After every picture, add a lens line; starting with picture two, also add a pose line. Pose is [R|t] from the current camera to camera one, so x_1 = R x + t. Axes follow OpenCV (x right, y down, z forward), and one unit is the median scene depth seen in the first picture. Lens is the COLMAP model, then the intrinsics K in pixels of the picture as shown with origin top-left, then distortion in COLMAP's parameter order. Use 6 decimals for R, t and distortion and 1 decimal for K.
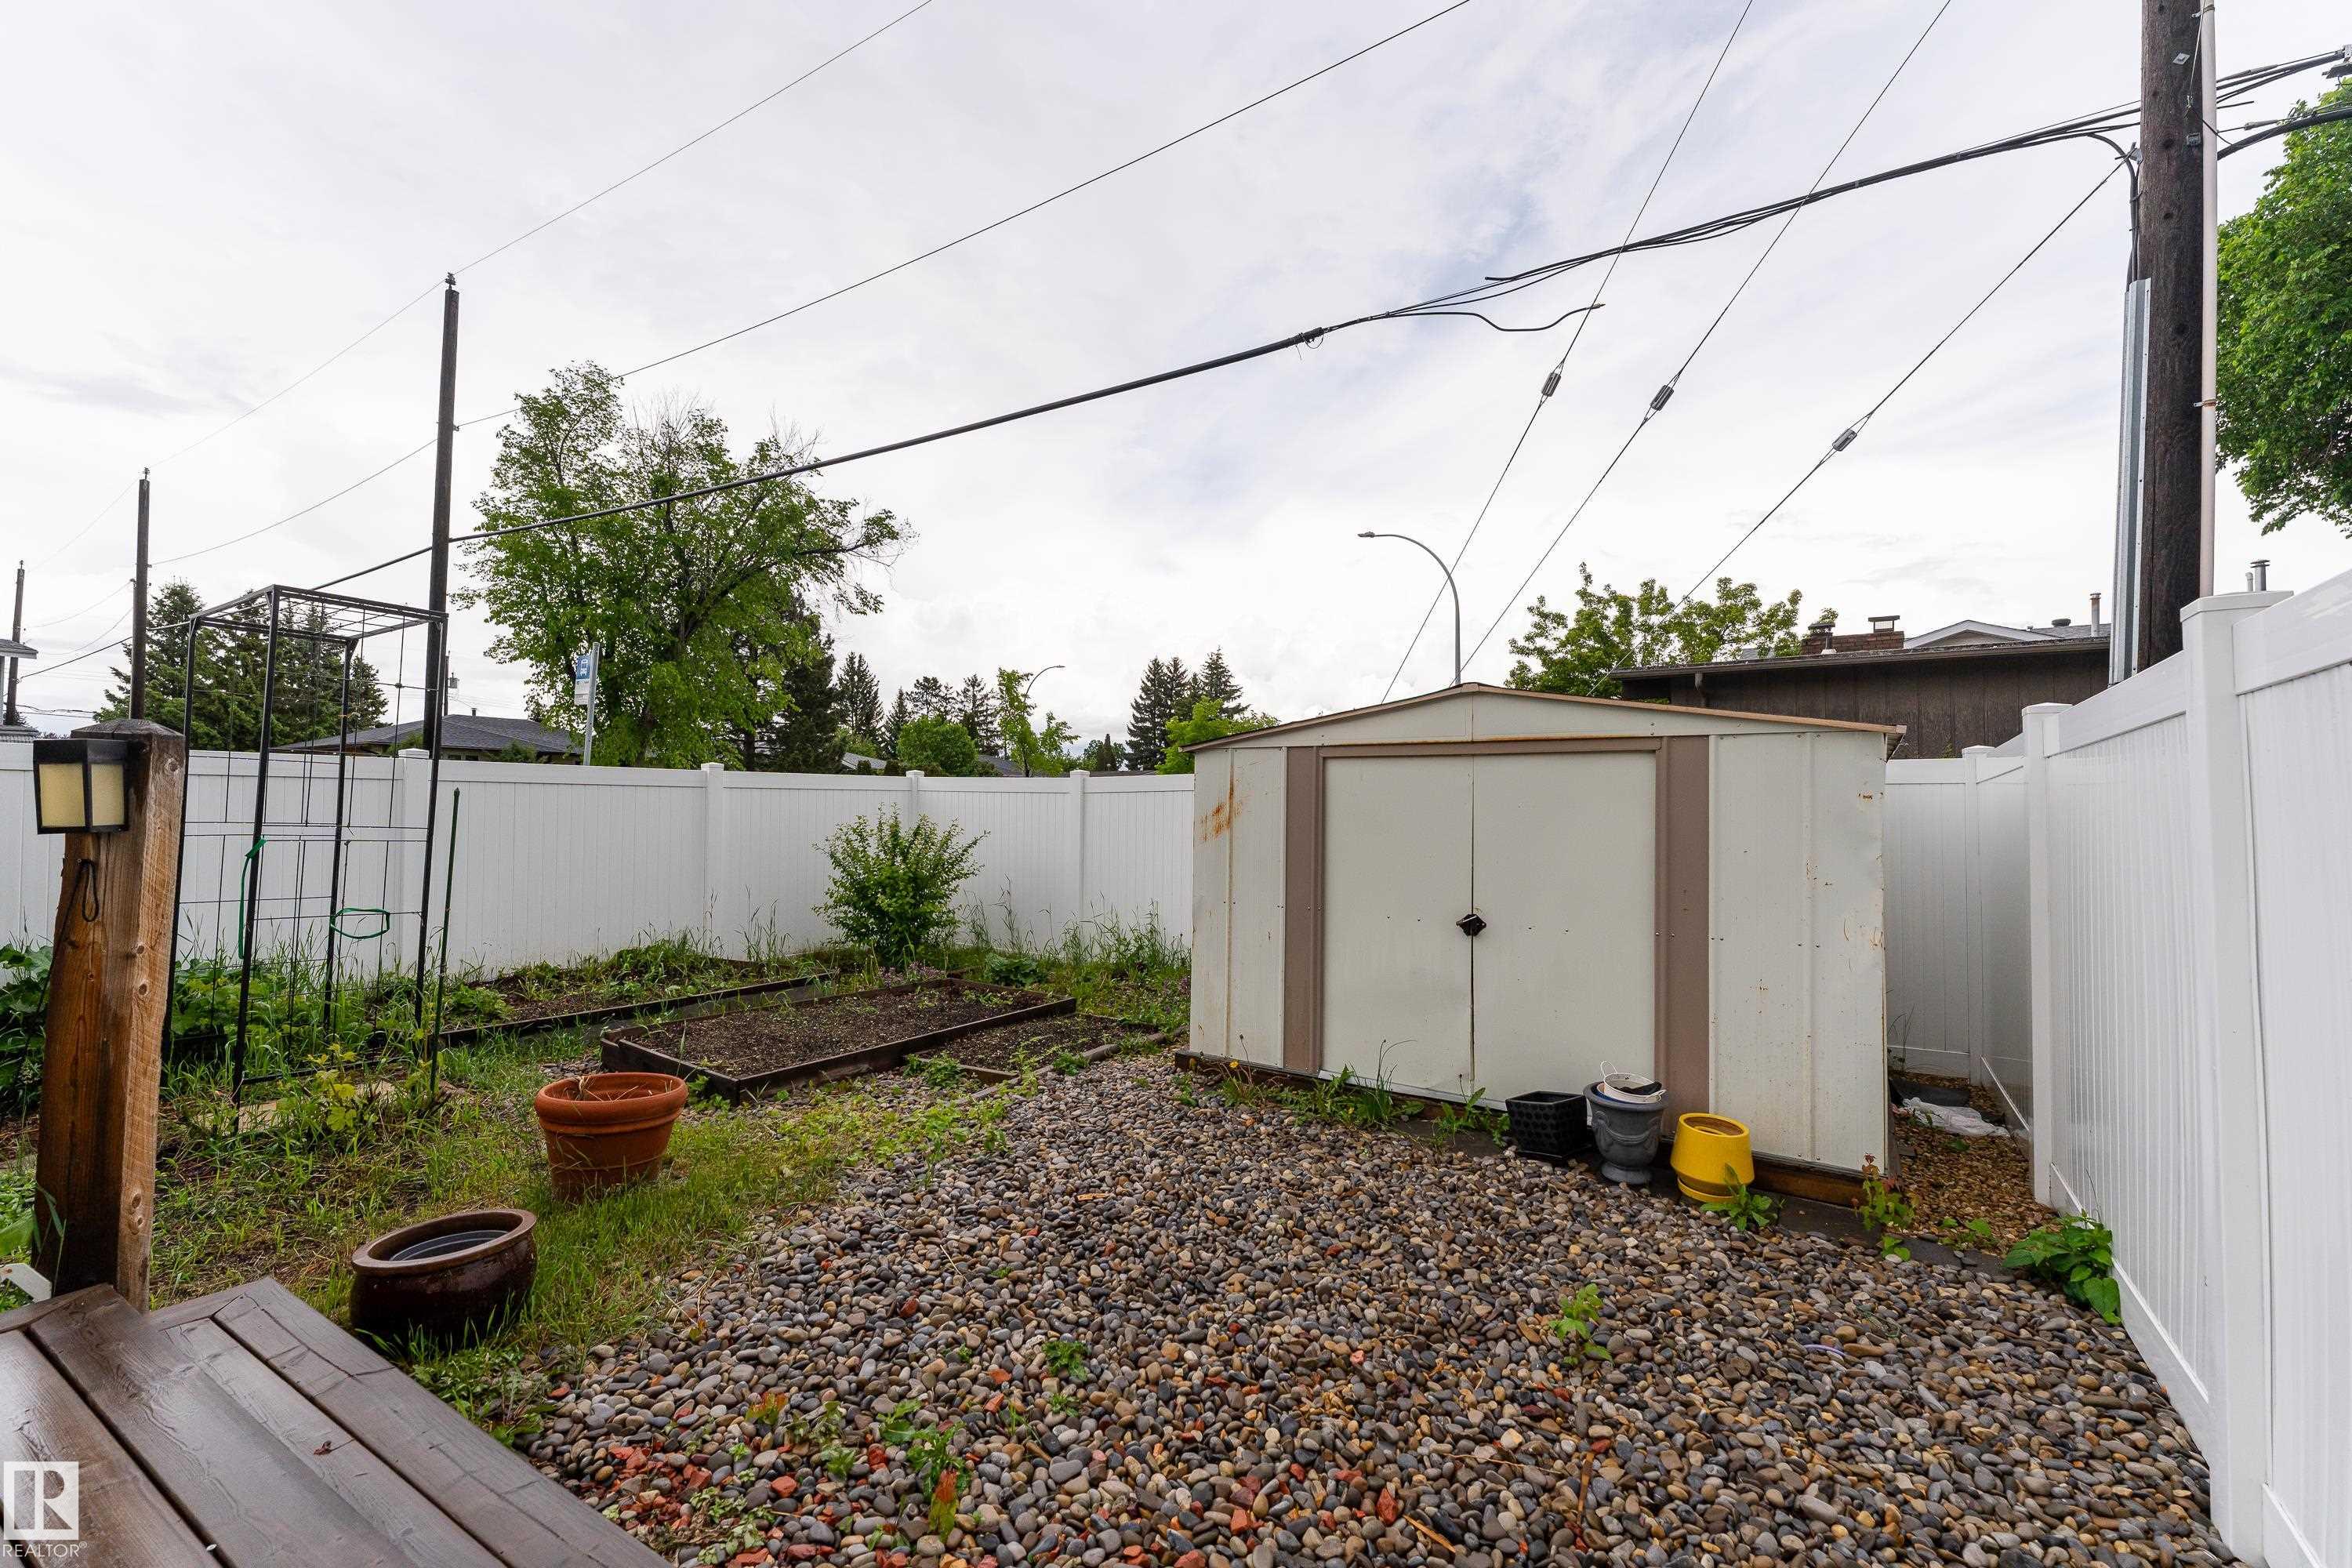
lens RADIAL K [[1013.2, 0, 1176.4], [0, 1013.2, 781.7], [0, 0, 1]] dist [0.001658, 0.000057]
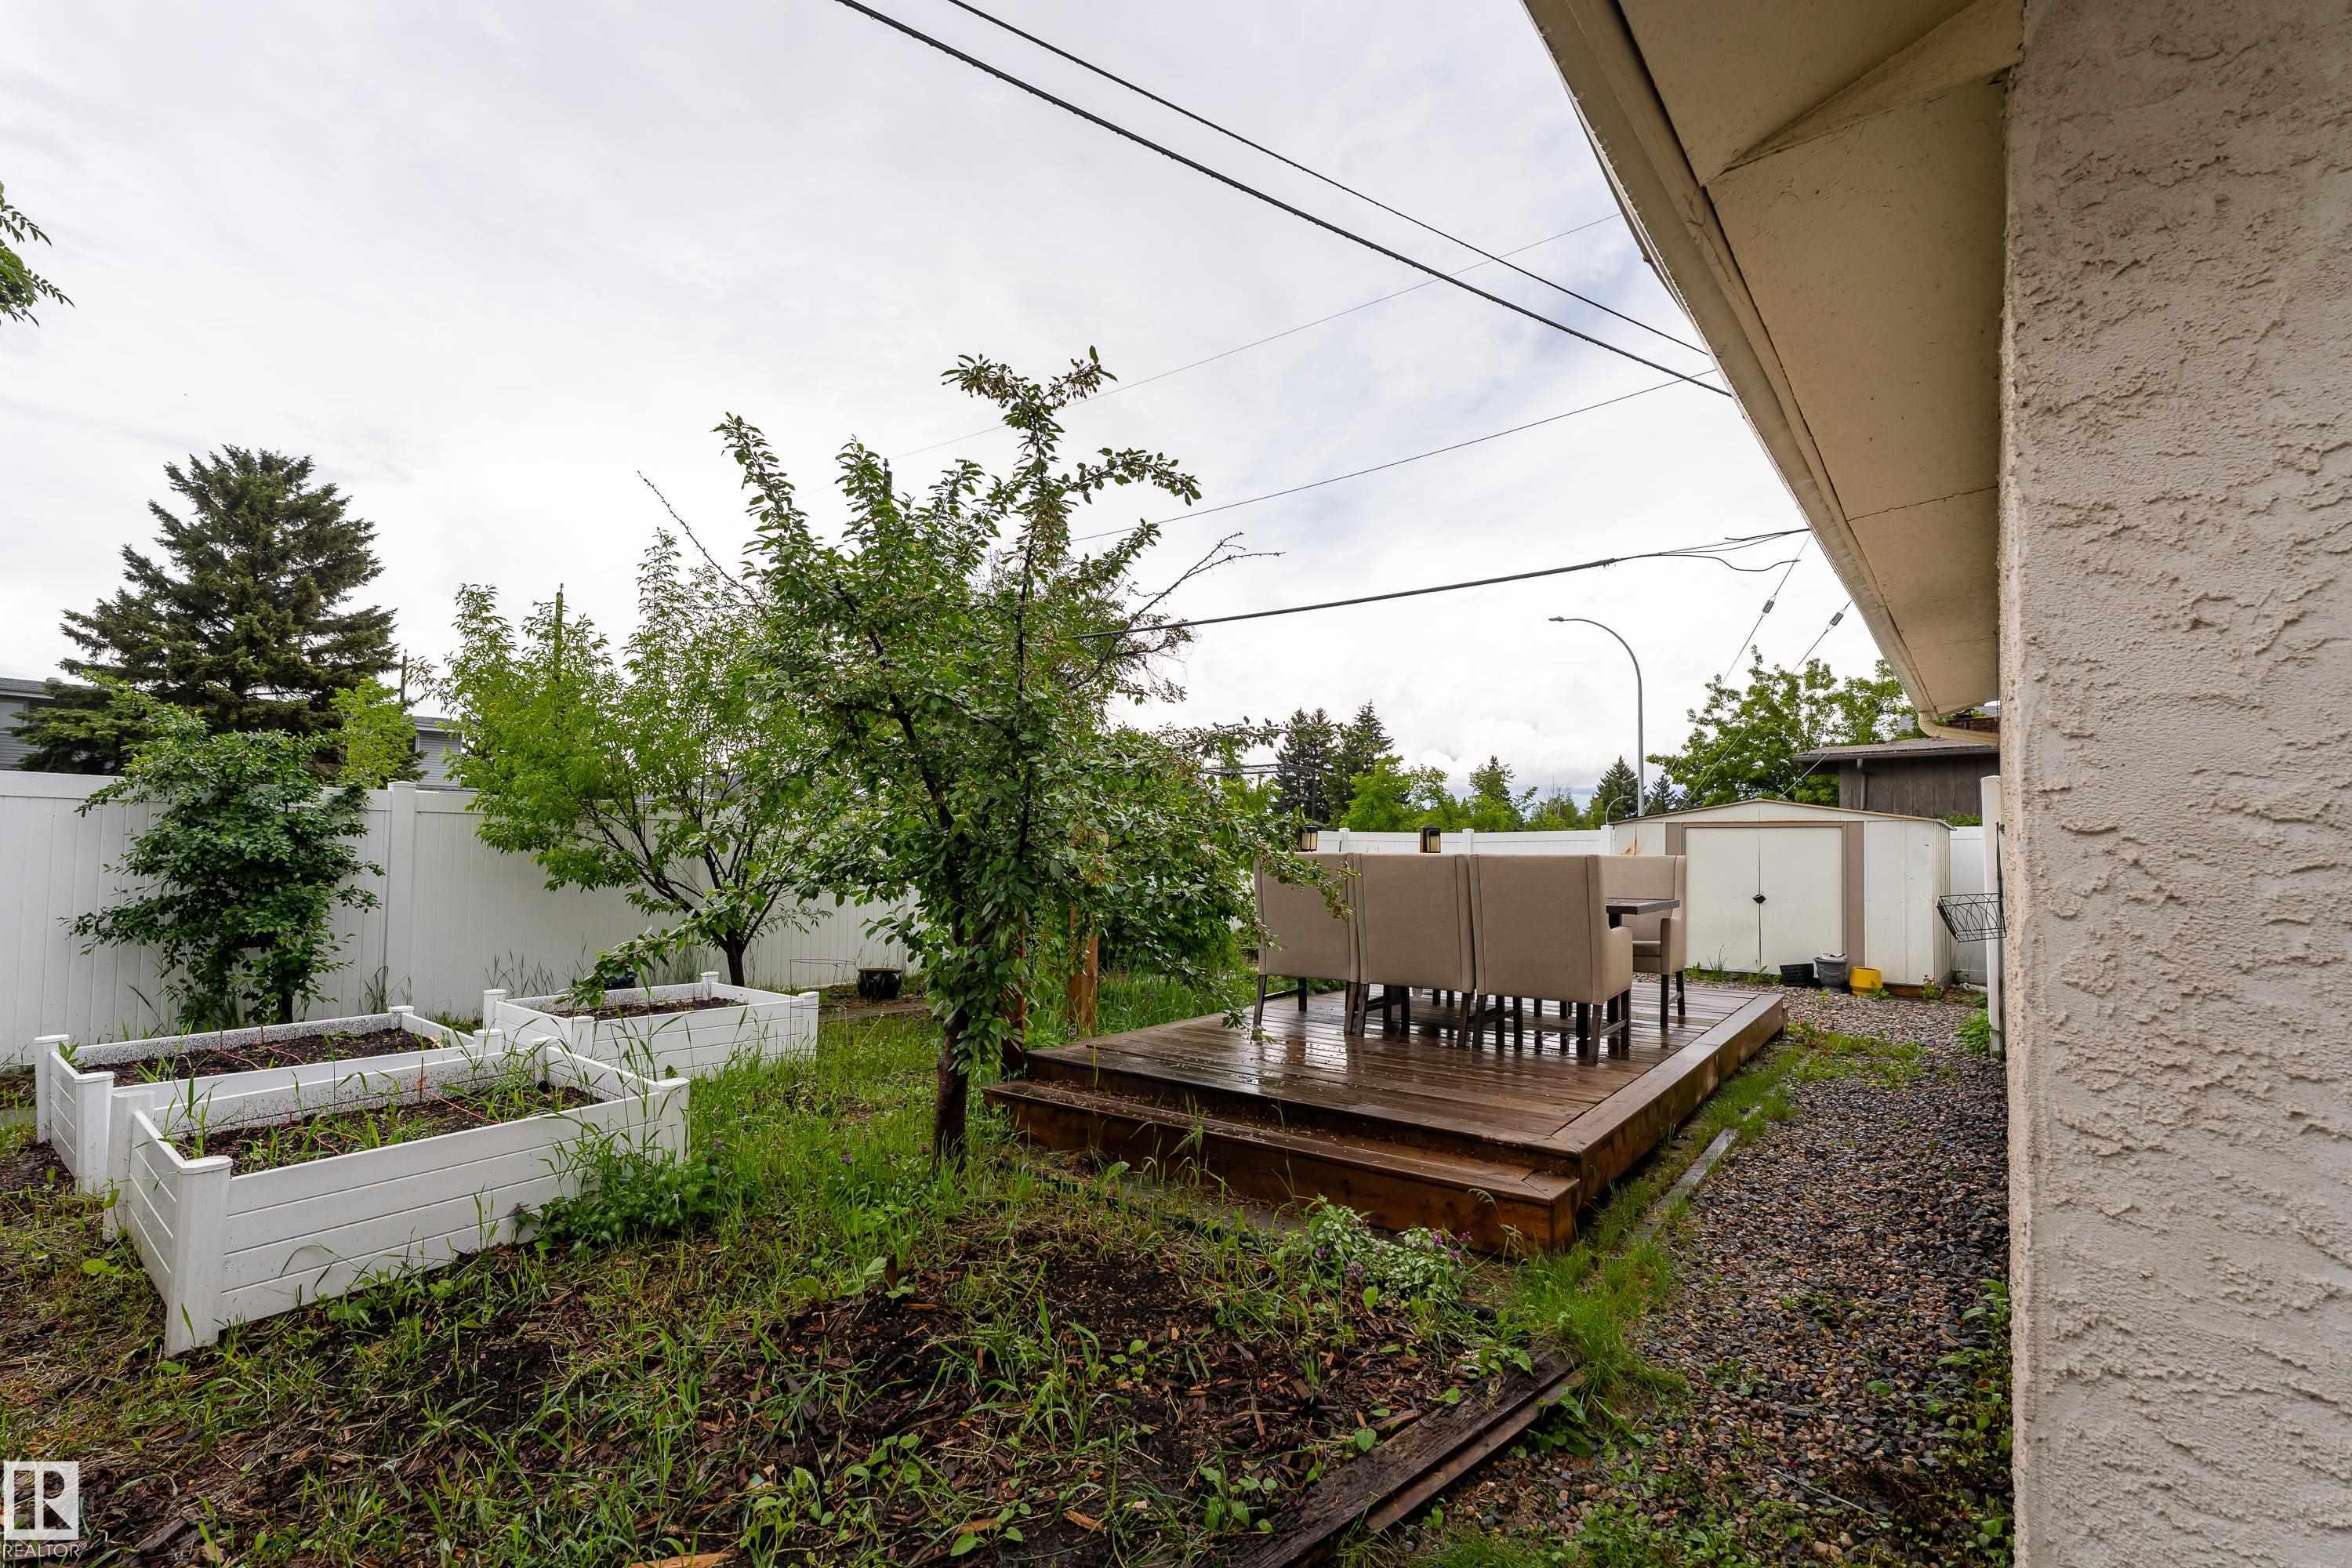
lens RADIAL K [[1013.2, 0, 1206.4], [0, 1013.2, 820.2], [0, 0, 1]] dist [0.001658, 0.000057]
pose [[0.995322, -0.000310, -0.096610, -0.117805], [-0.000510, 0.999964, -0.008458, -0.003606], [0.096609, 0.008468, 0.995286, -0.228774]]
